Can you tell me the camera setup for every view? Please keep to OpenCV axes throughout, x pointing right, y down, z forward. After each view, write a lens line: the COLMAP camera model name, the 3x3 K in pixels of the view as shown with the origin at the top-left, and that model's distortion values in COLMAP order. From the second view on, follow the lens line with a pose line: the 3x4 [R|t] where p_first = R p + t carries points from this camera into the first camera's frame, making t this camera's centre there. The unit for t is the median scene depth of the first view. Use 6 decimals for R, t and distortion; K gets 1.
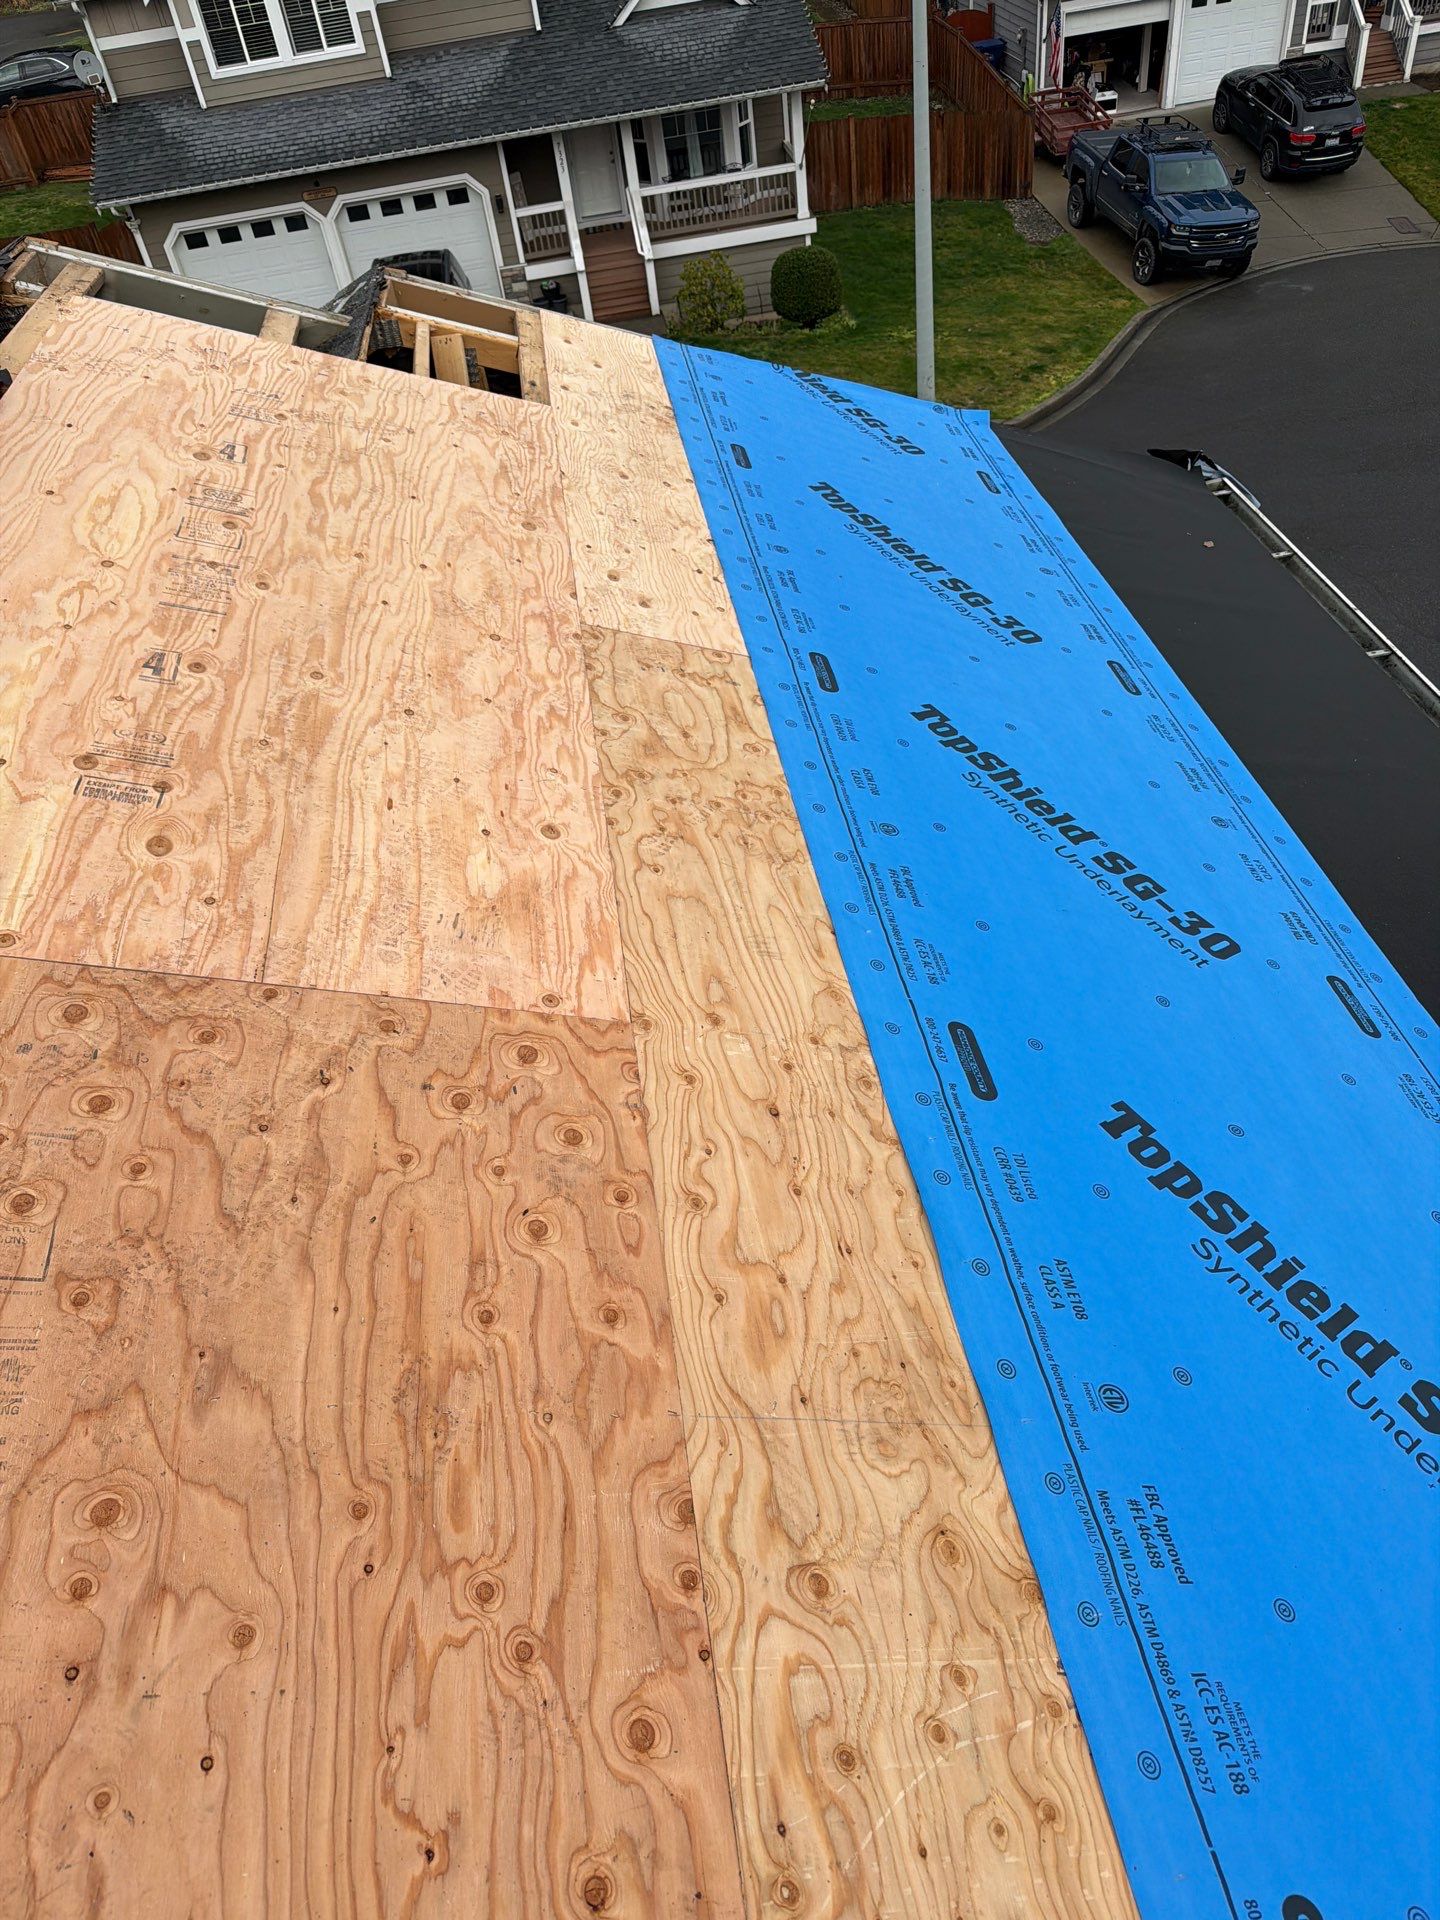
lens RADIAL K [[1347.5, 0, 703.1], [0, 1347.5, 956.1], [0, 0, 1]] dist [0.037949, -0.037869]
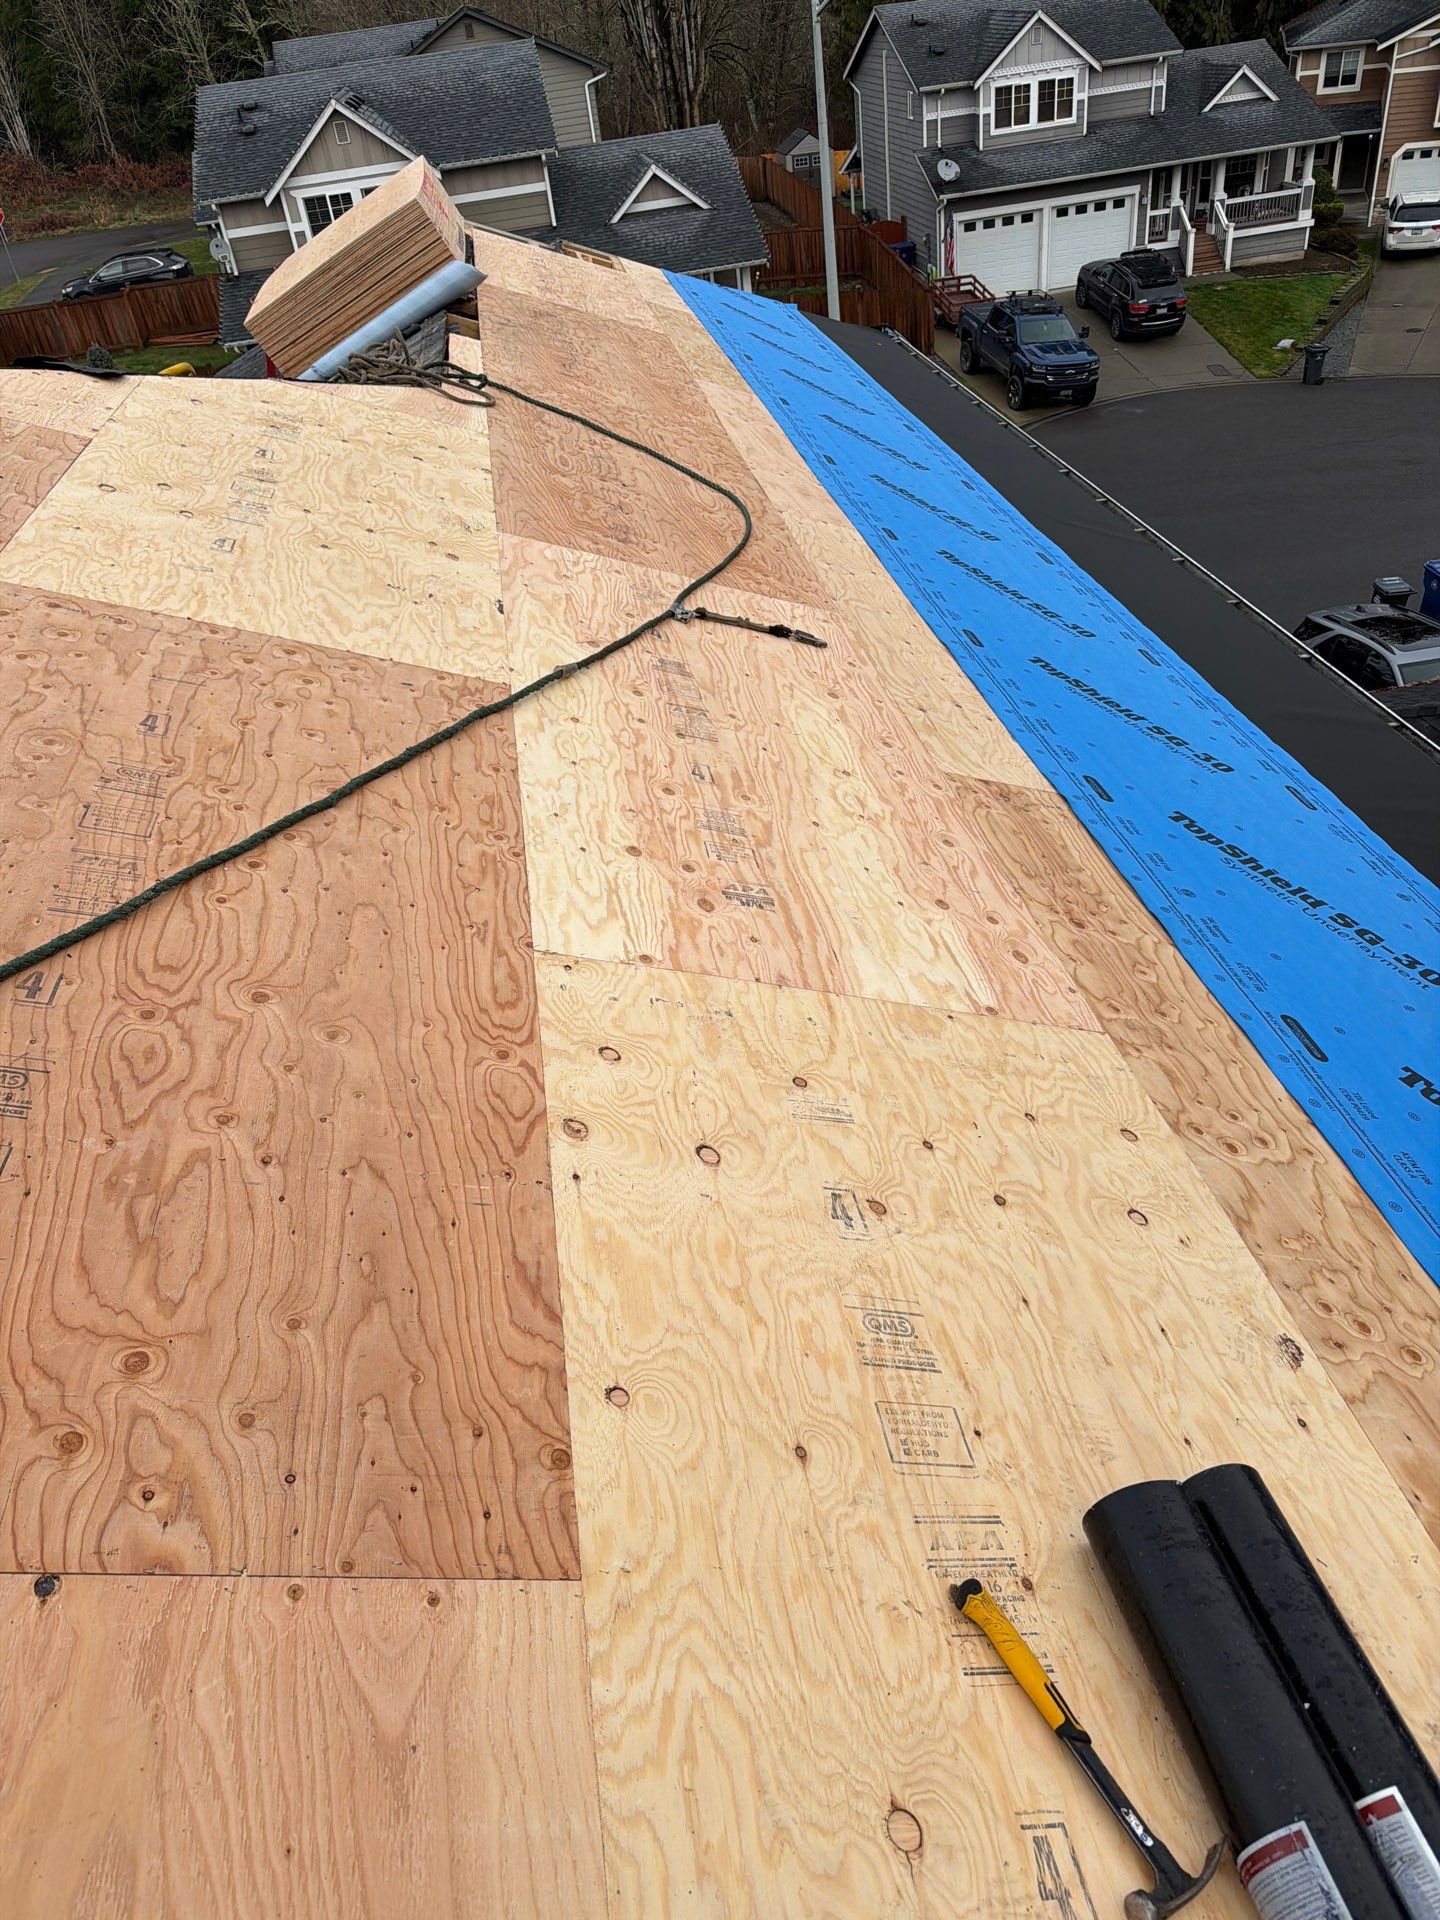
lens RADIAL K [[1347.5, 0, 705.9], [0, 1347.5, 953.0], [0, 0, 1]] dist [0.037949, -0.037869]
pose [[0.999802, -0.008722, 0.017861, -0.001359], [0.010917, 0.991875, -0.126744, 0.206213], [-0.016610, 0.126914, 0.991775, -0.246149]]
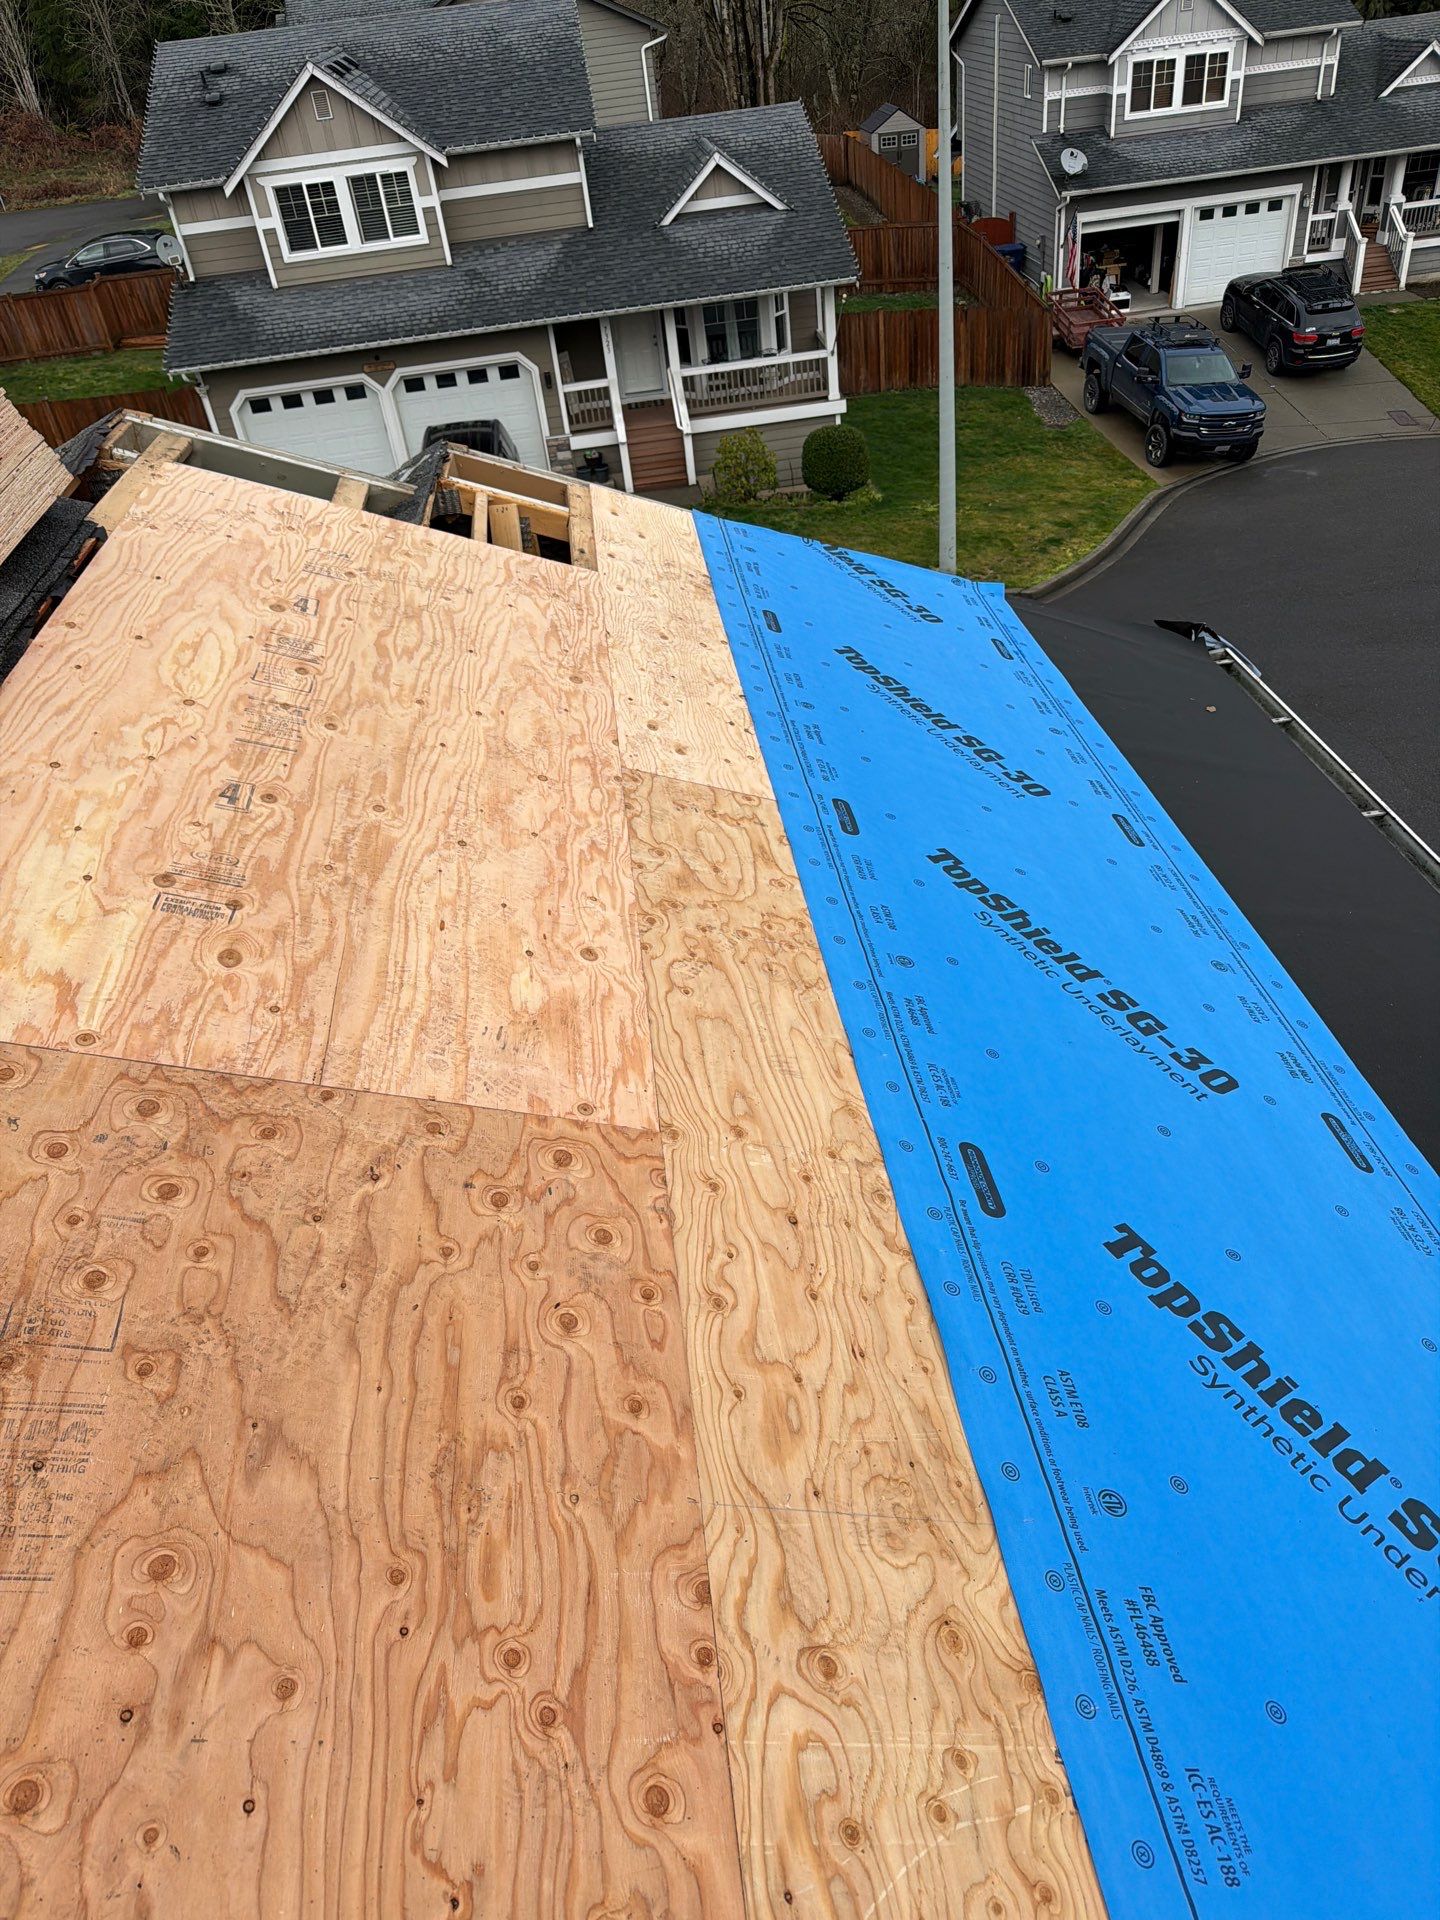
lens RADIAL K [[1347.5, 0, 721.1], [0, 1347.5, 946.9], [0, 0, 1]] dist [0.037949, -0.037869]
pose [[0.999686, 0.024835, -0.003197, -0.000272], [-0.025037, 0.993488, -0.111152, 0.001000], [0.000416, 0.111197, 0.993798, -0.003723]]
